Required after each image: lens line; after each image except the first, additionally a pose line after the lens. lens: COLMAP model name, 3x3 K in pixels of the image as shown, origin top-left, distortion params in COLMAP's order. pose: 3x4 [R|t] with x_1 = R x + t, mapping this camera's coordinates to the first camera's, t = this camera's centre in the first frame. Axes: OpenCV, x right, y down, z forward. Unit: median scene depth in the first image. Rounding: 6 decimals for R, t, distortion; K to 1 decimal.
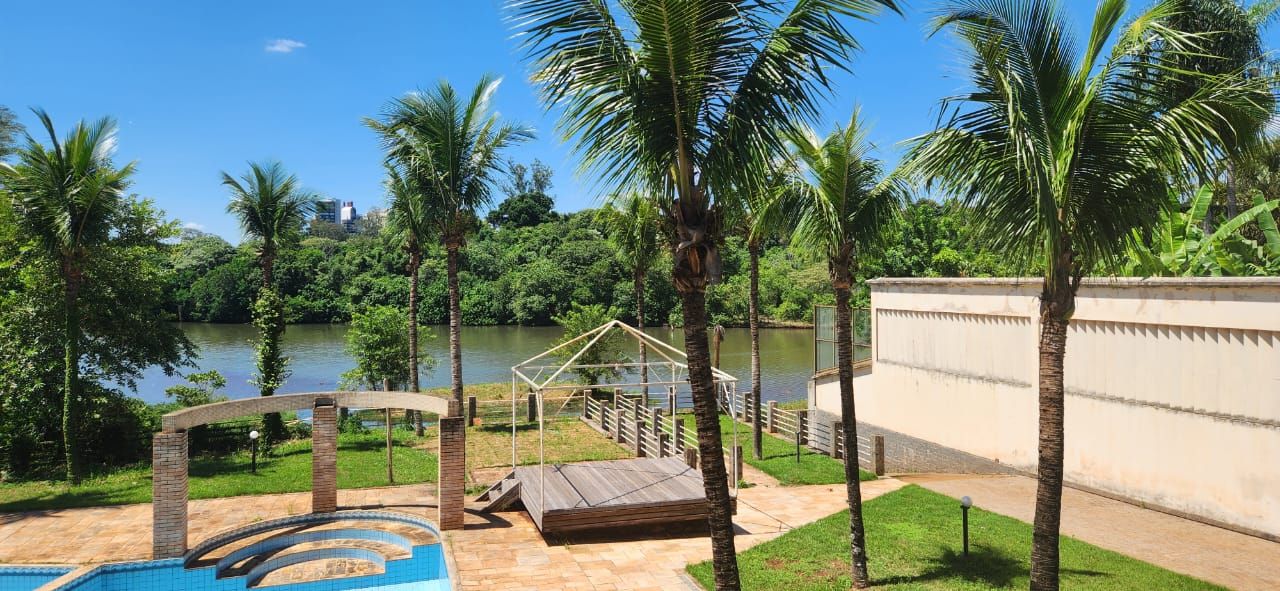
lens RADIAL K [[856.3, 0, 639.1], [0, 856.3, 286.4], [0, 0, 1]] dist [0.066724, -0.041368]
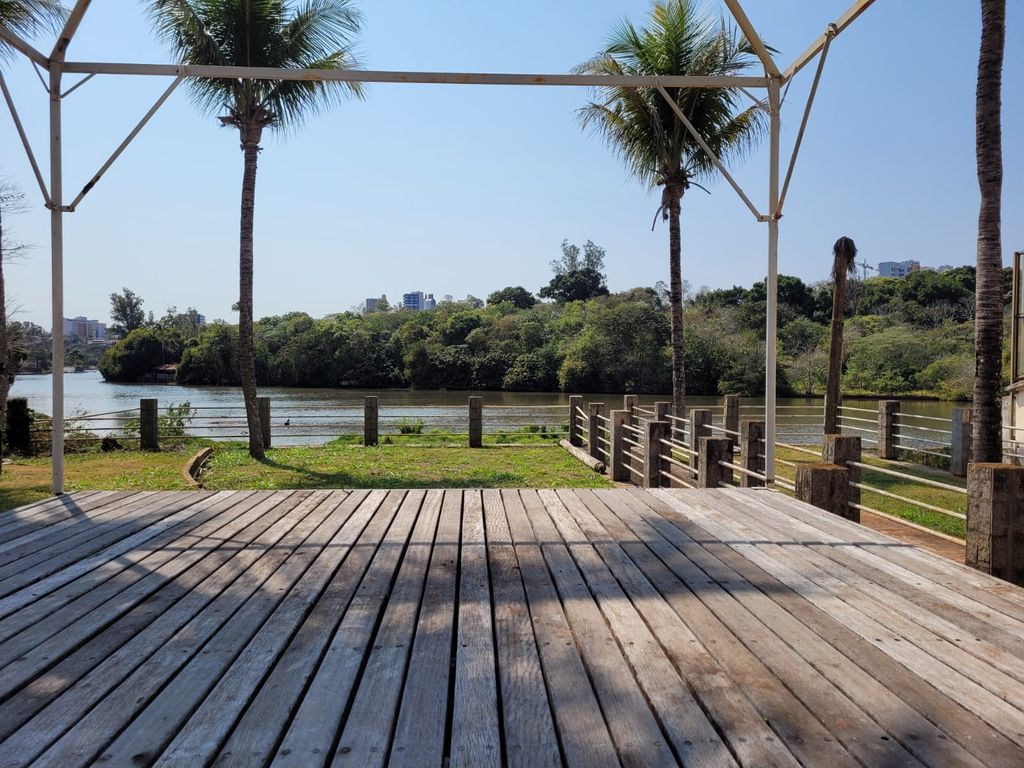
lens RADIAL K [[778.2, 0, 505.3], [0, 778.2, 385.2], [0, 0, 1]] dist [0.034734, -0.006297]
pose [[0.973055, 0.010490, -0.230335, 0.017056], [-0.006674, 0.999827, 0.017339, 0.141653], [0.230477, -0.015334, 0.972957, 0.657202]]
